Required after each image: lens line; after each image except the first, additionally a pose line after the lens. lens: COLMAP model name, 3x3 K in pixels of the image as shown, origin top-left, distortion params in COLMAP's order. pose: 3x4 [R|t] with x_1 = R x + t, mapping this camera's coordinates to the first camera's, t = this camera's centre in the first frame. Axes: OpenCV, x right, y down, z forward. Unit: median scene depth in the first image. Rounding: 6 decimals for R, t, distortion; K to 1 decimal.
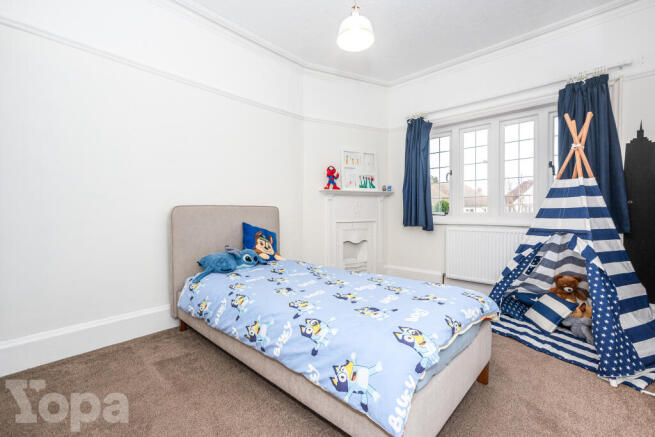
lens RADIAL K [[283.3, 0, 333.3], [0, 283.3, 213.7], [0, 0, 1]] dist [0.001409, 0.001541]
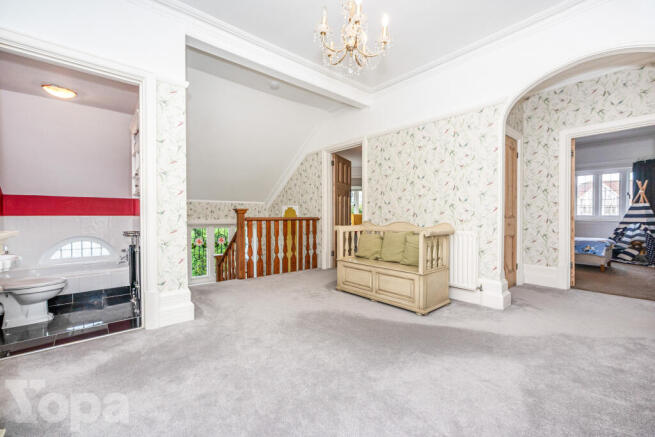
lens RADIAL K [[283.3, 0, 324.5], [0, 283.3, 217.7], [0, 0, 1]] dist [0.001409, 0.001541]
pose [[0.991904, -0.002705, -0.126964, -1.664054], [0.003280, 0.999985, 0.004318, -0.006992], [0.126950, -0.004699, 0.991898, -1.925303]]
